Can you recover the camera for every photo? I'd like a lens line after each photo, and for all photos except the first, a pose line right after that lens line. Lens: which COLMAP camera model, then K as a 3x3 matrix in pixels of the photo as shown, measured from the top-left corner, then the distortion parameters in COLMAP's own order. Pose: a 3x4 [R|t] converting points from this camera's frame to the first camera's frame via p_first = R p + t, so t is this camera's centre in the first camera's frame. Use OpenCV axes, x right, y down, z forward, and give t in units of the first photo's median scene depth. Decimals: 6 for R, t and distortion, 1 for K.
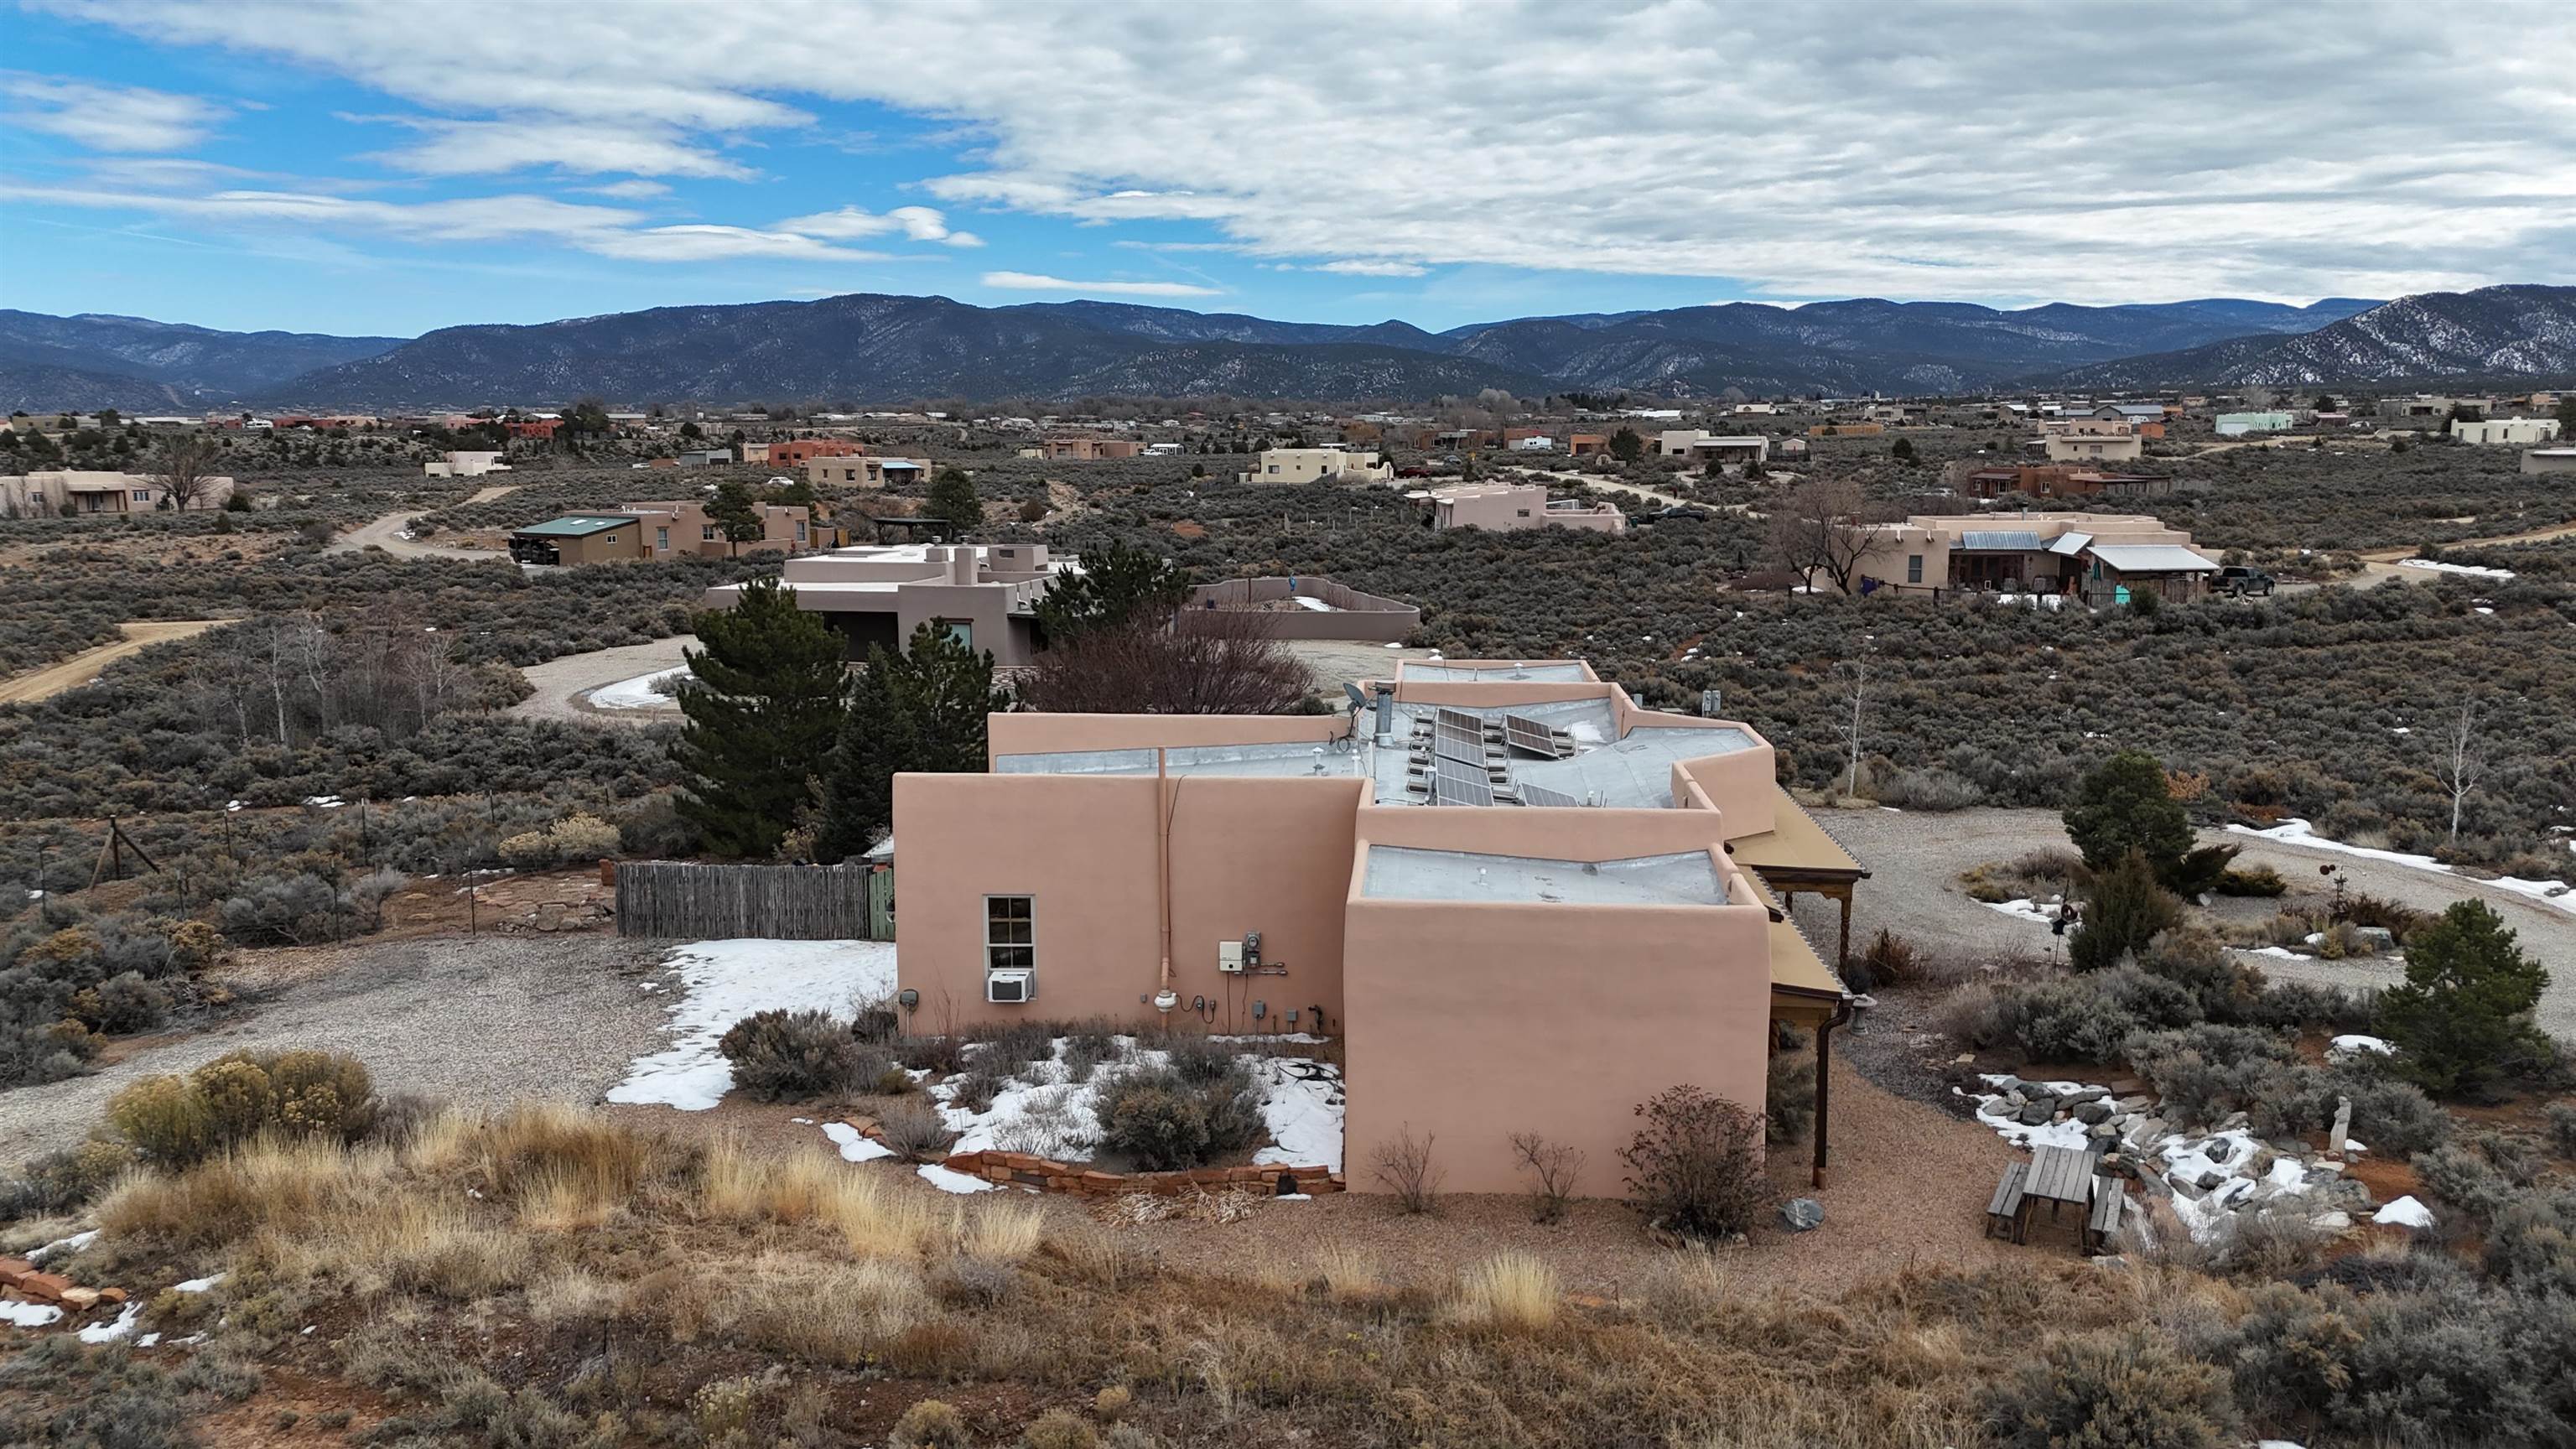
lens RADIAL K [[1893.5, 0, 1299.5], [0, 1893.5, 724.4], [0, 0, 1]] dist [0.052310, -0.028470]
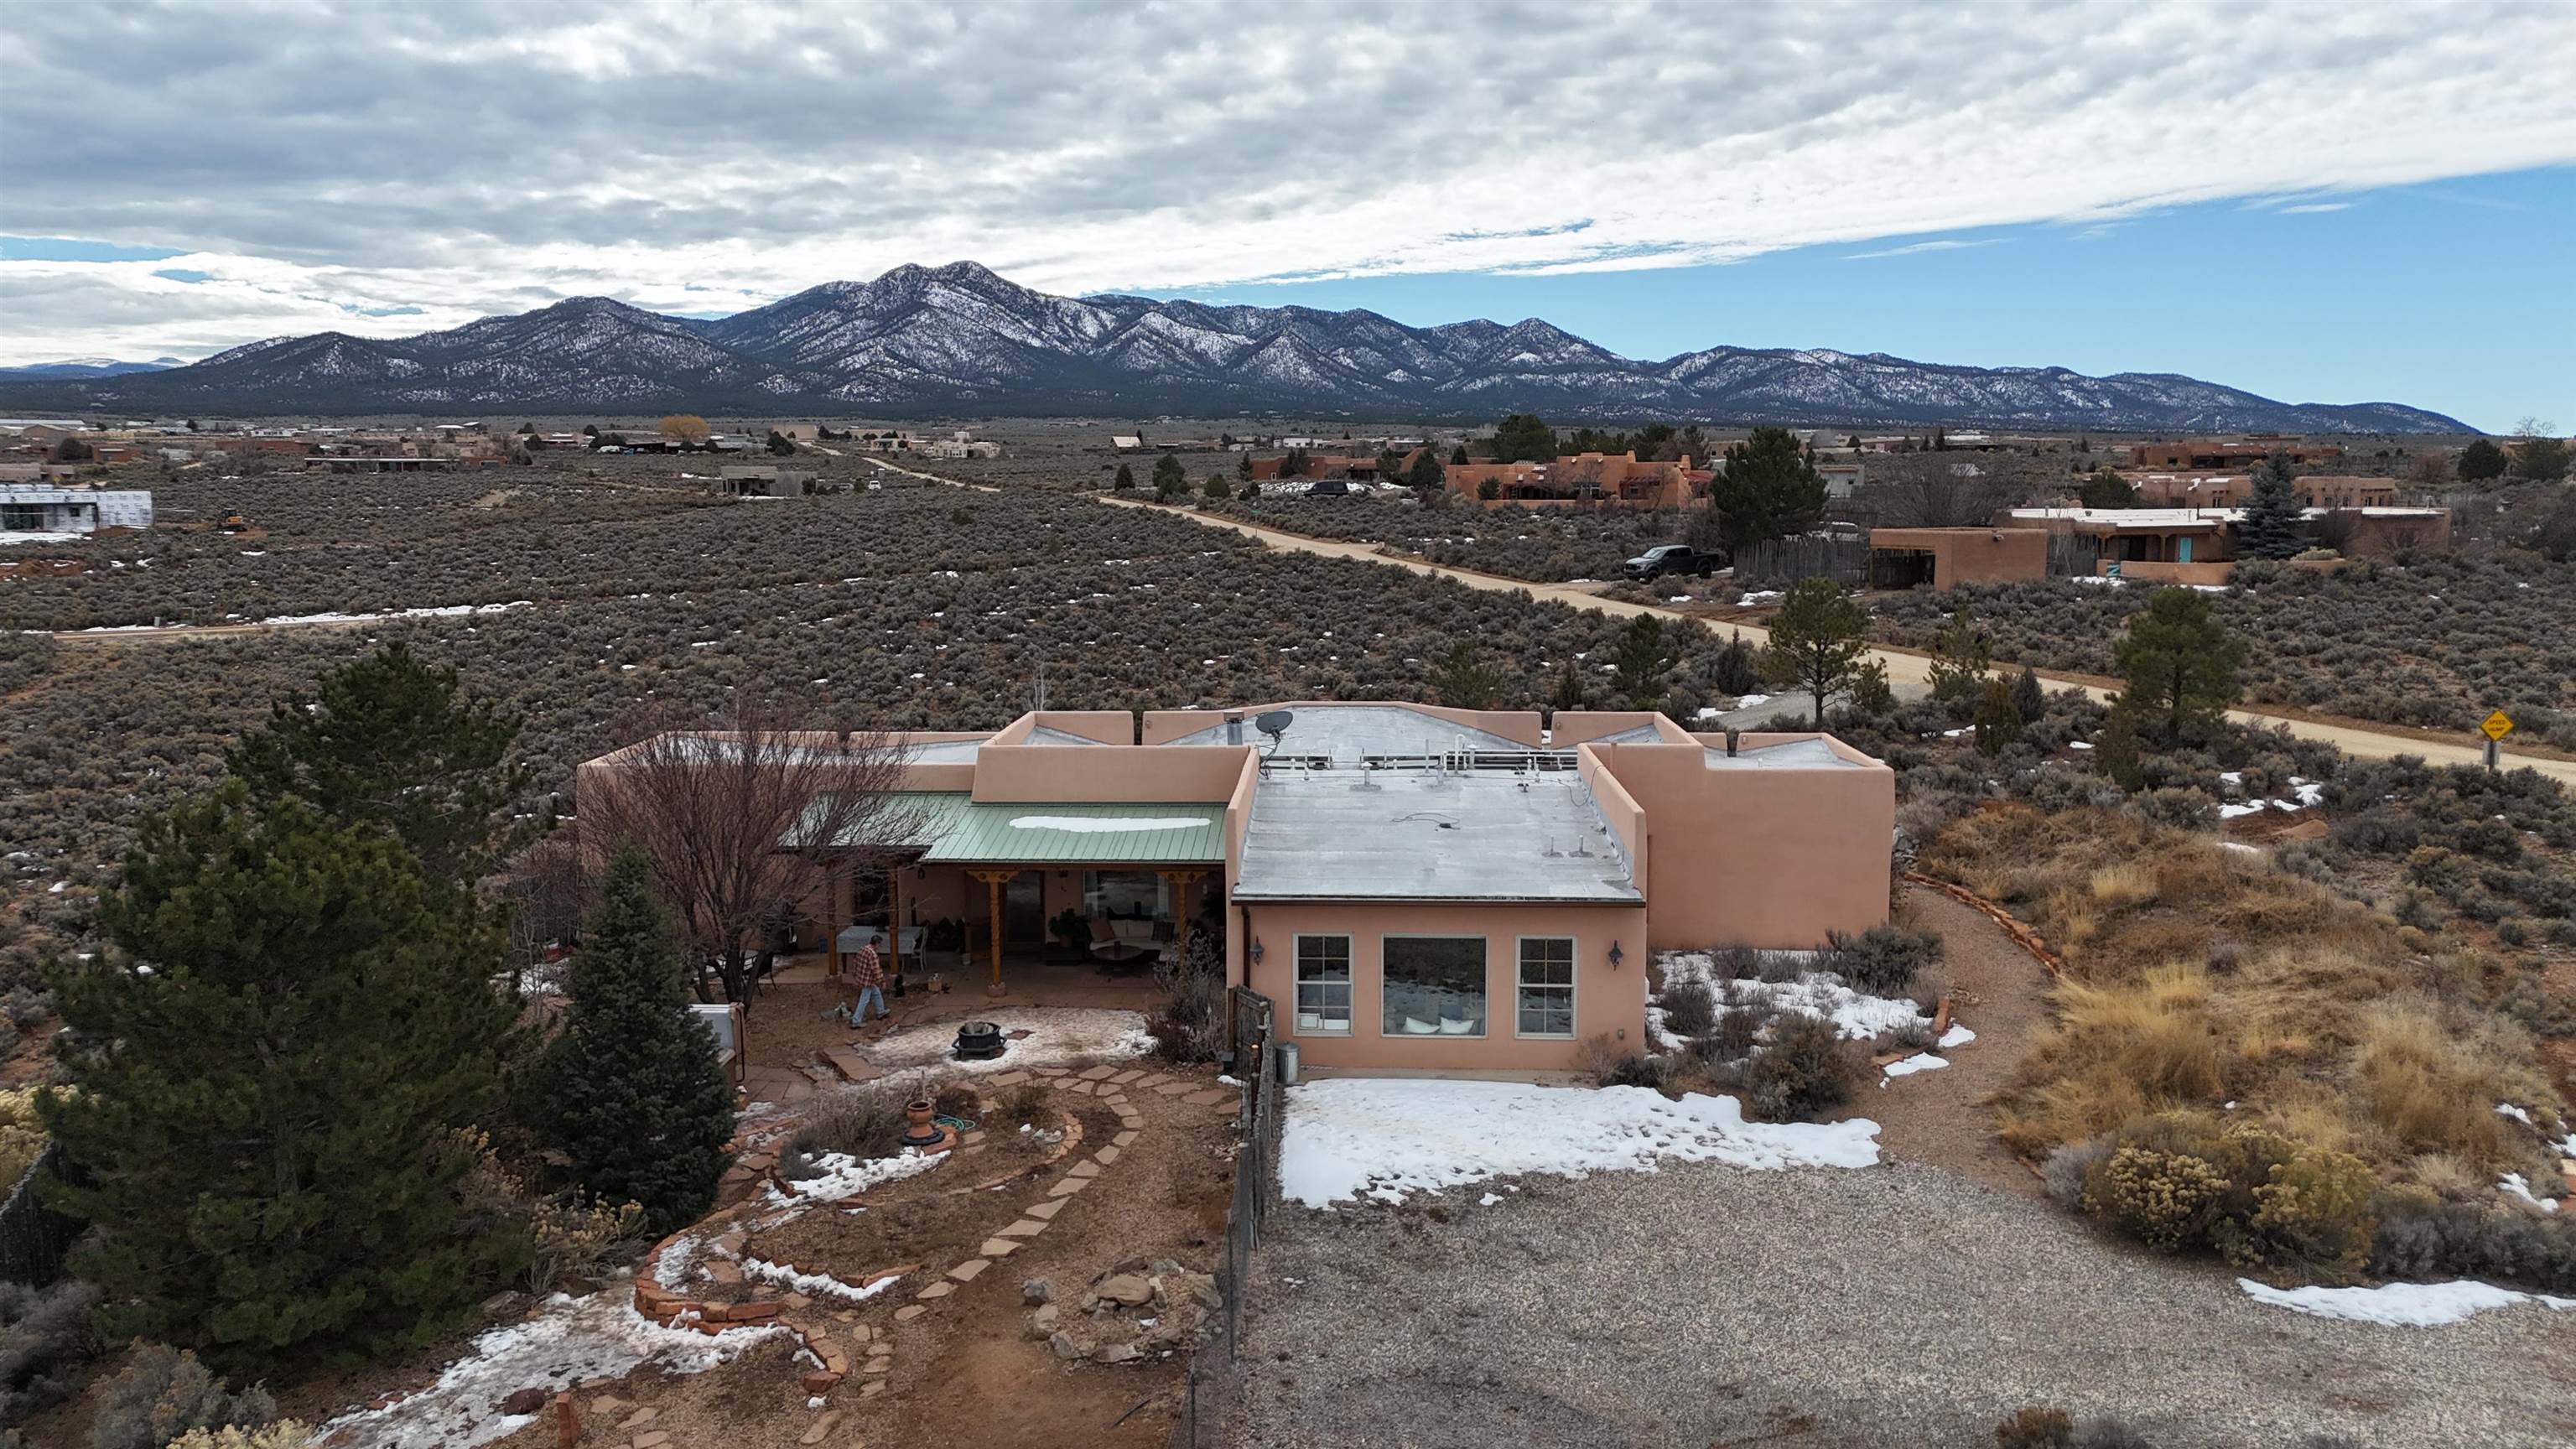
lens RADIAL K [[1893.5, 0, 1277.9], [0, 1893.5, 726.3], [0, 0, 1]] dist [0.052310, -0.028470]
pose [[-0.026223, -0.134950, 0.990505, -1.326263], [0.155606, 0.978217, 0.137396, -0.206404], [-0.987471, 0.157732, -0.004652, 1.313463]]
